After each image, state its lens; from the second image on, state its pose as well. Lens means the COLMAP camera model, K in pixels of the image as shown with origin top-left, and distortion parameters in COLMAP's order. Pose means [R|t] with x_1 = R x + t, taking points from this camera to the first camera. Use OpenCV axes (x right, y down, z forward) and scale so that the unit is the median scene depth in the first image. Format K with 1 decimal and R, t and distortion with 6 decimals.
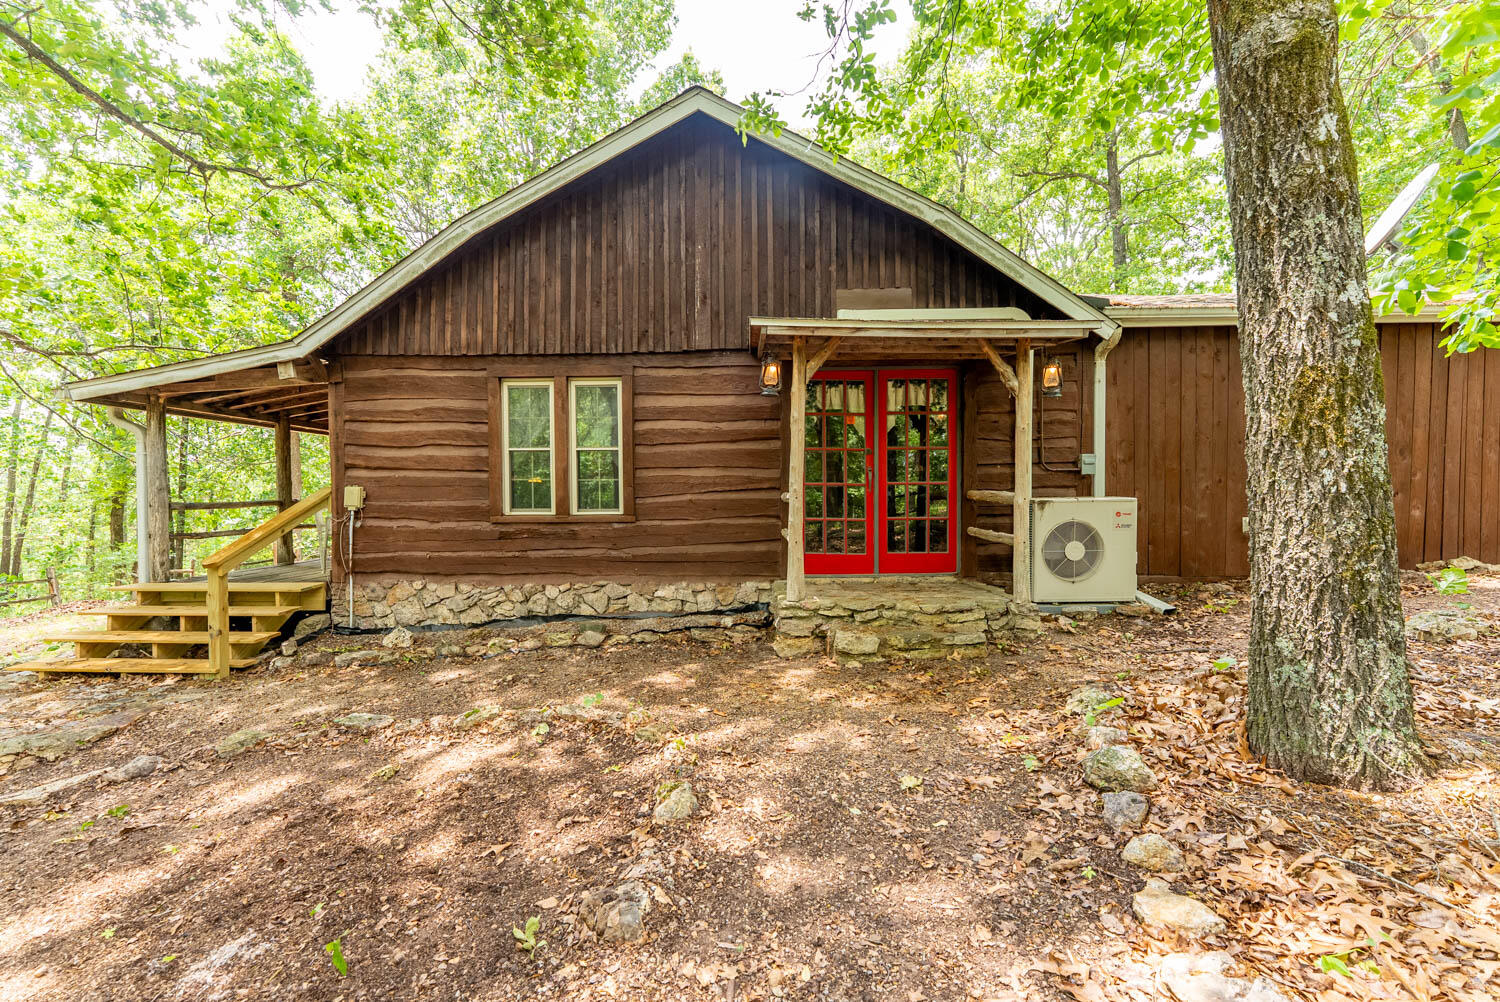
lens RADIAL K [[593.2, 0, 742.5], [0, 593.2, 504.5], [0, 0, 1]] dist [-0.002503, -0.000232]
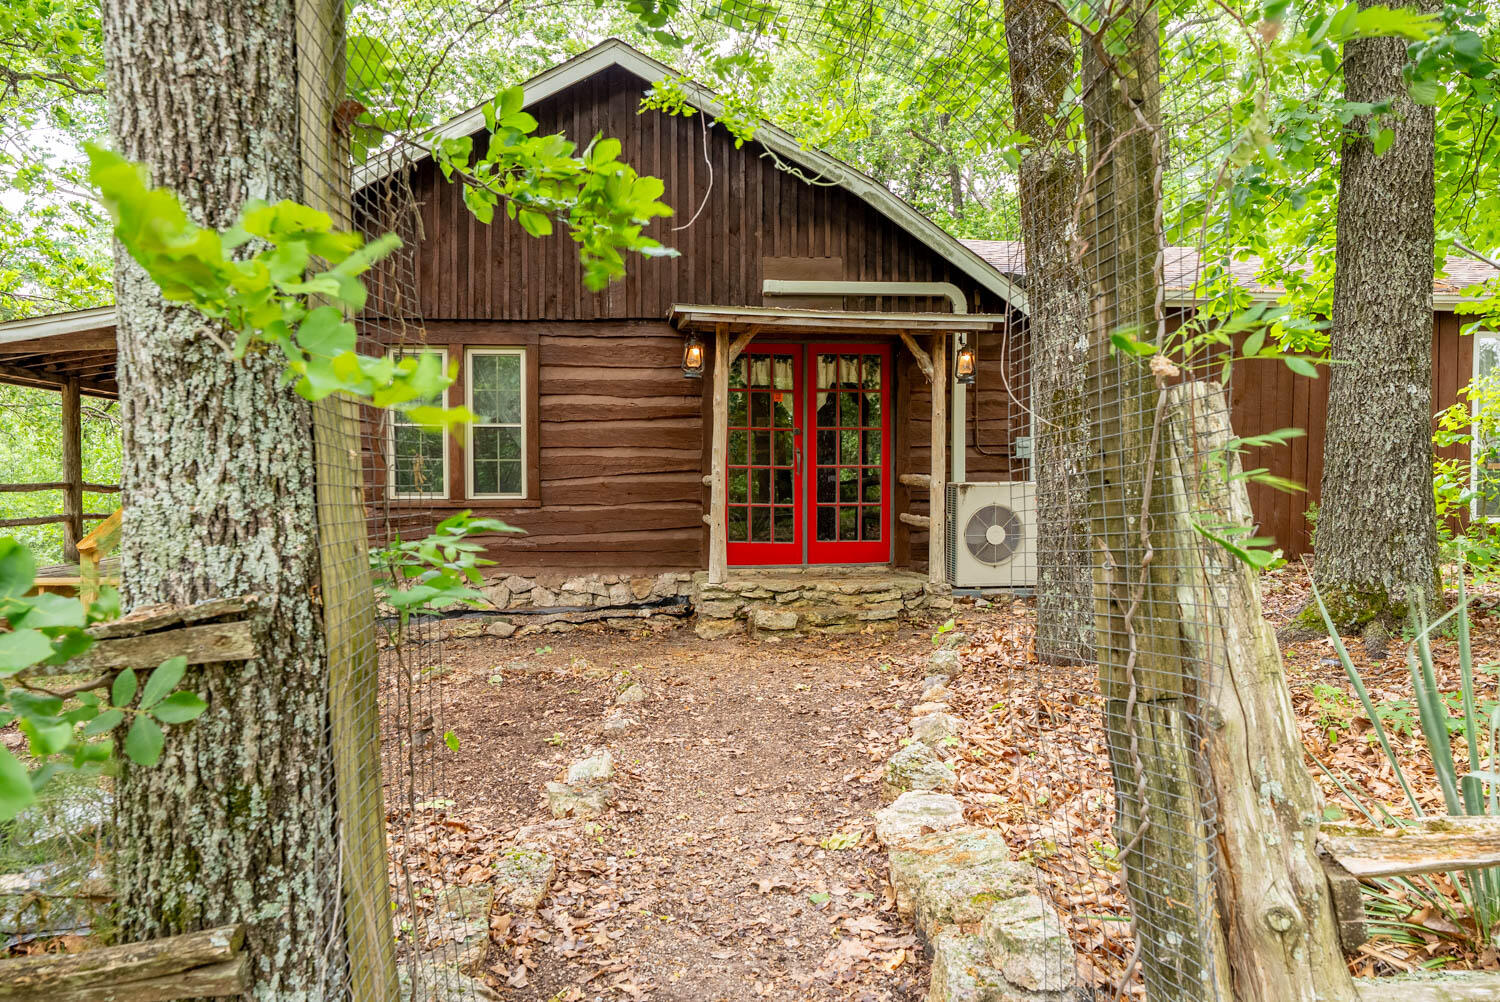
lens RADIAL K [[959.6, 0, 750.0], [0, 959.6, 501.0], [0, 0, 1]] dist [-0.001903, -0.000709]
pose [[0.992506, 0.002320, 0.122172, -0.045559], [-0.002479, 0.999996, 0.001147, 0.018187], [-0.122169, -0.001441, 0.992508, -0.509778]]
